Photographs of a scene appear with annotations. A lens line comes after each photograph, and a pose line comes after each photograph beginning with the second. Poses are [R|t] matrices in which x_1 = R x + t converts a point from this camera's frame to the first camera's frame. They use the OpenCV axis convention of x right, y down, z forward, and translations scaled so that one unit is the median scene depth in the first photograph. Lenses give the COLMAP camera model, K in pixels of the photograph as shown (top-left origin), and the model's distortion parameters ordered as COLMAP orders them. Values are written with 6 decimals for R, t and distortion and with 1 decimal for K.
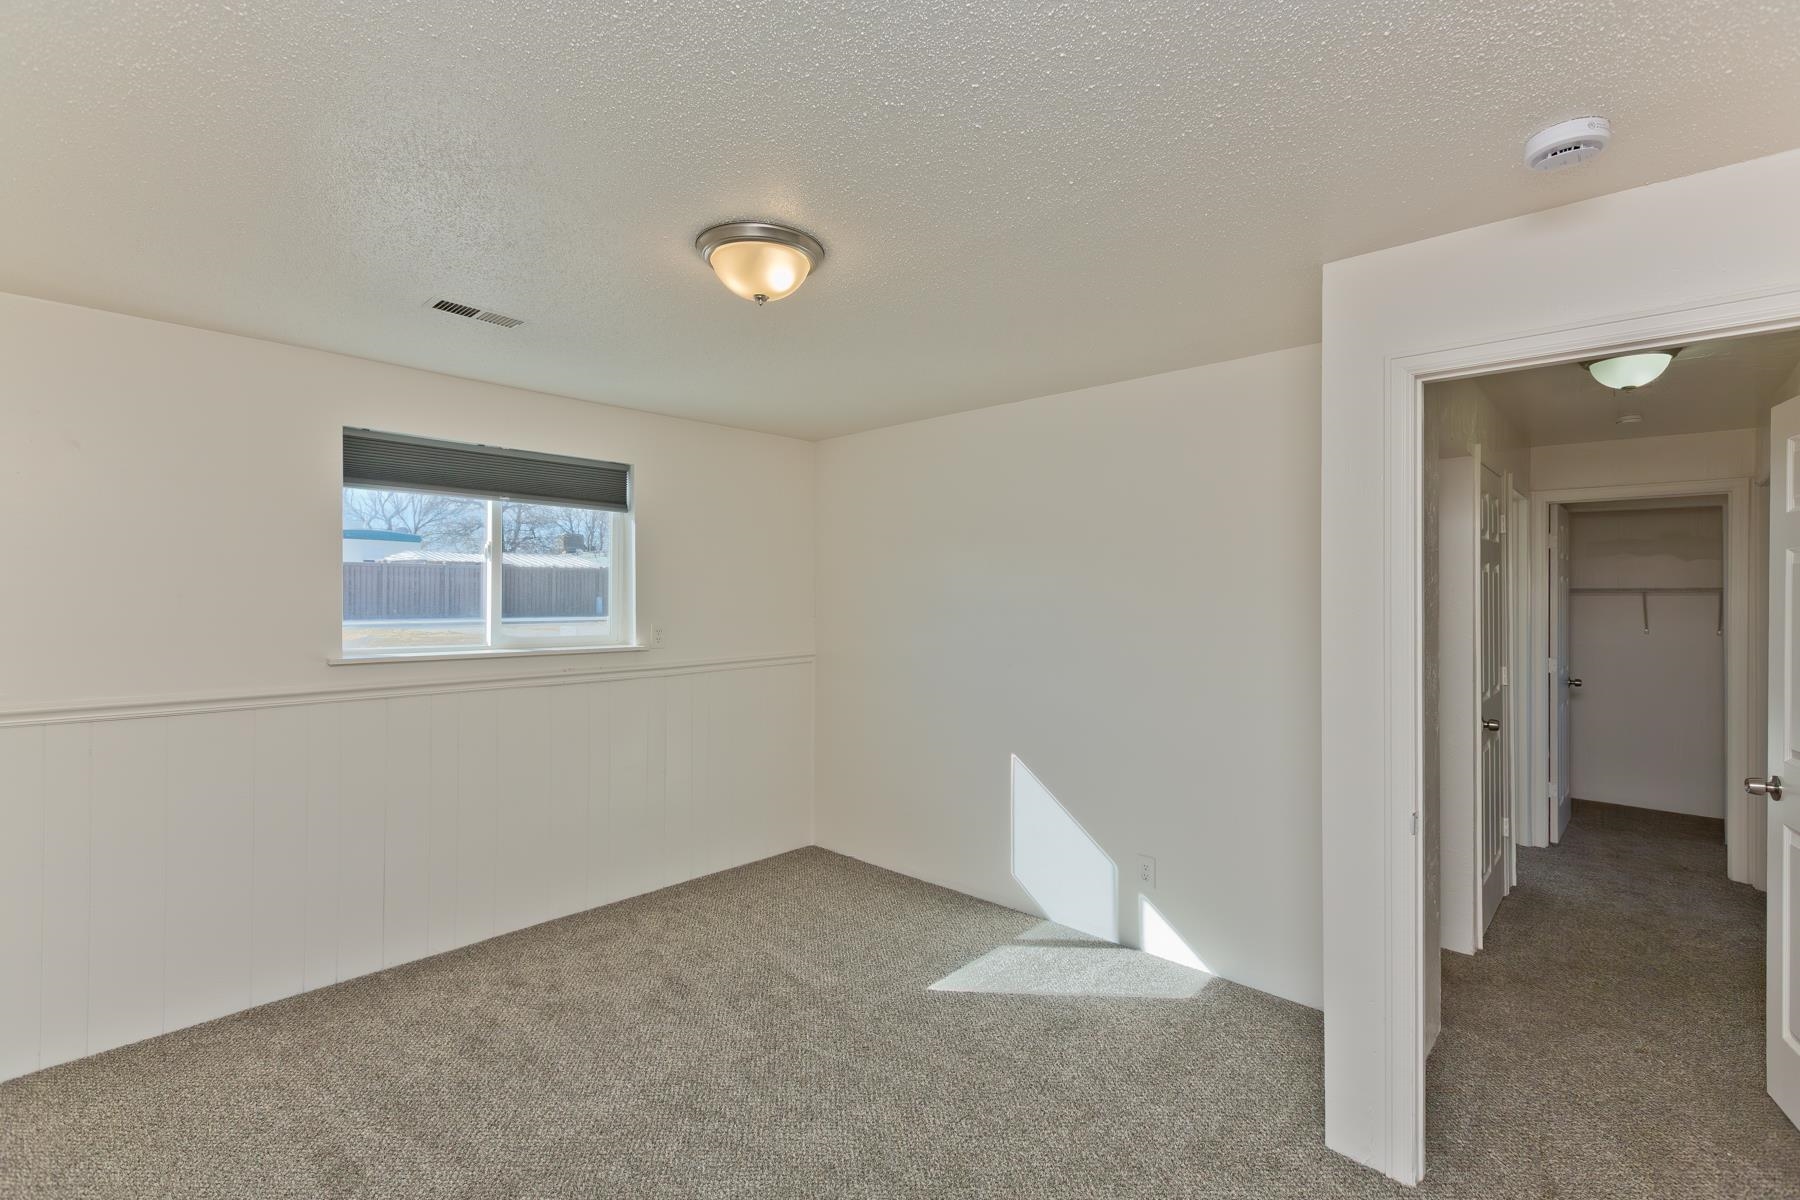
lens RADIAL K [[808.1, 0, 894.6], [0, 808.1, 590.5], [0, 0, 1]] dist [0.000325, -0.000388]
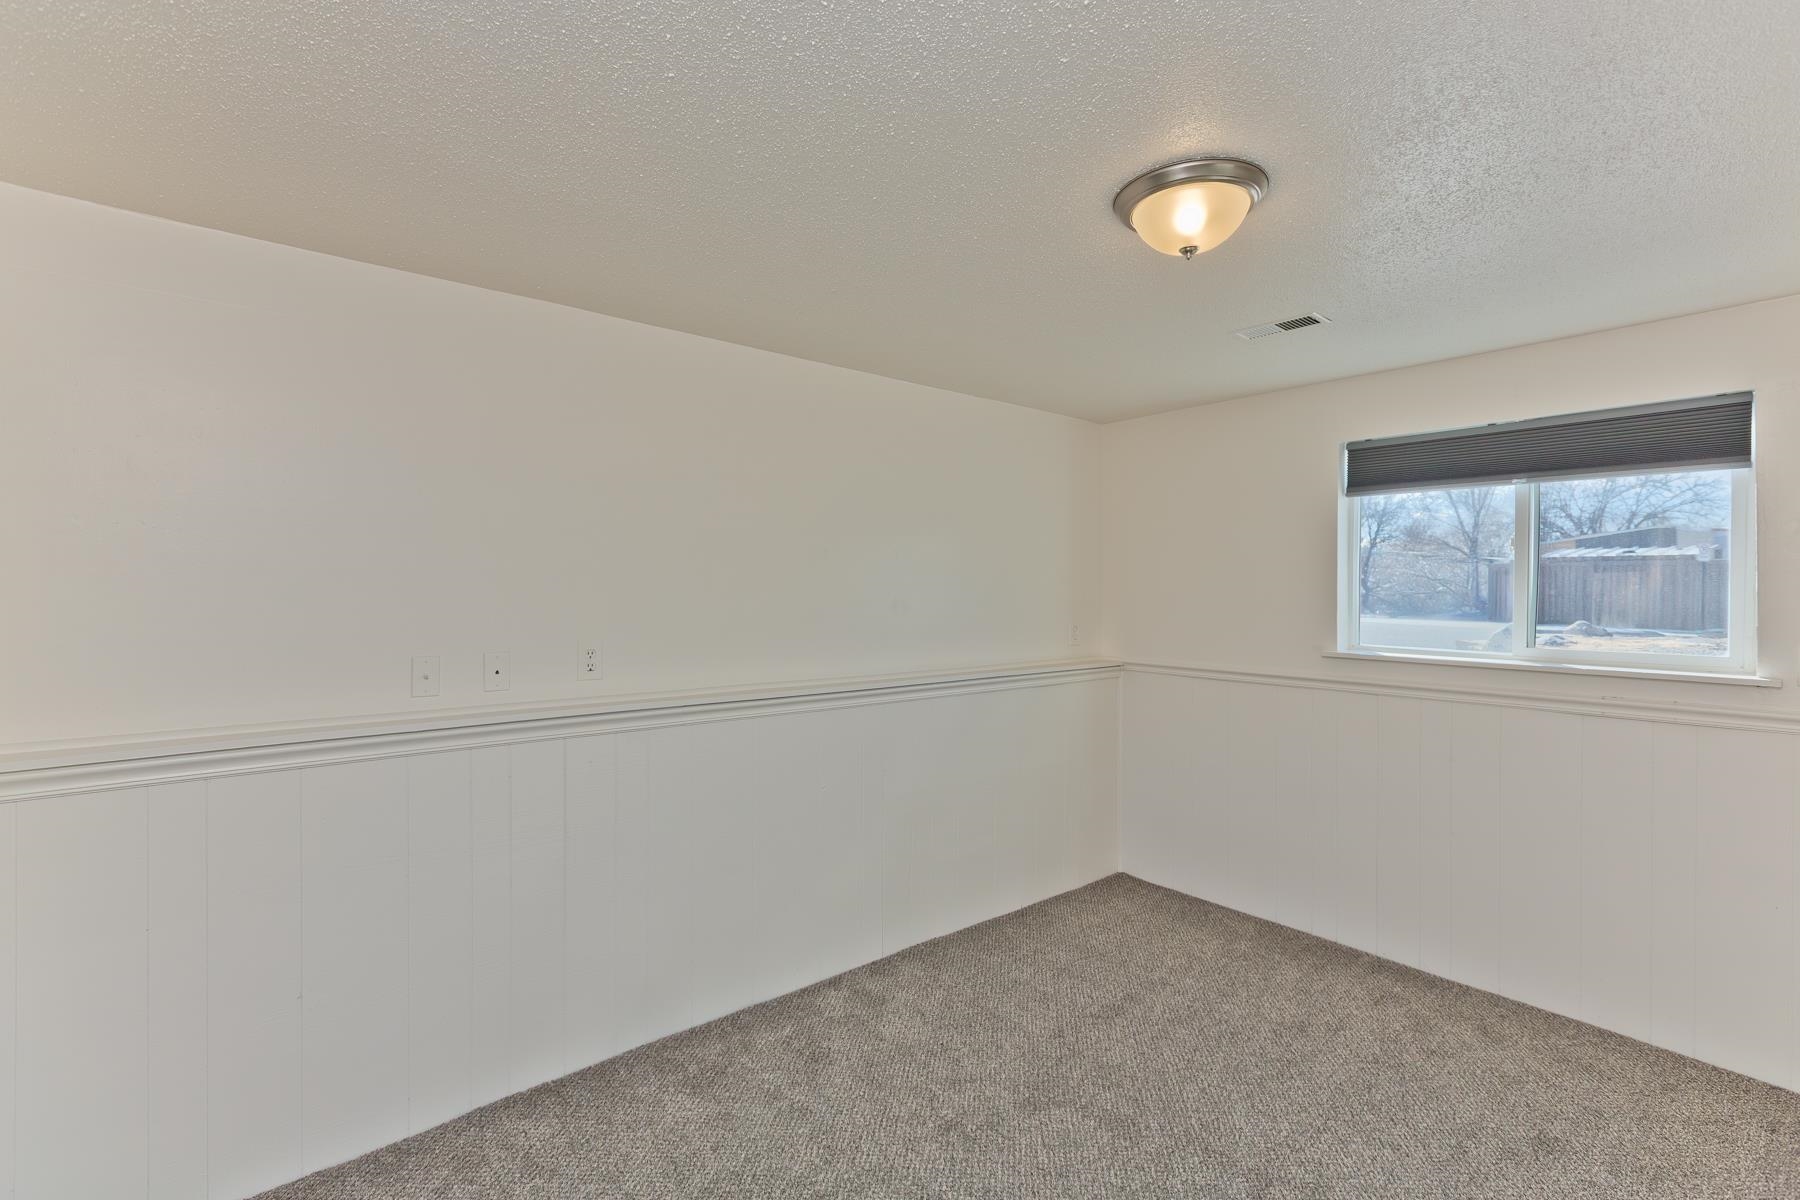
lens RADIAL K [[808.1, 0, 894.6], [0, 808.1, 590.5], [0, 0, 1]] dist [0.000325, -0.000388]
pose [[-0.132718, -0.005772, -0.991137, 0.469681], [-0.001641, 0.999983, -0.005604, 0.005976], [0.991153, 0.000883, -0.132725, 0.508528]]
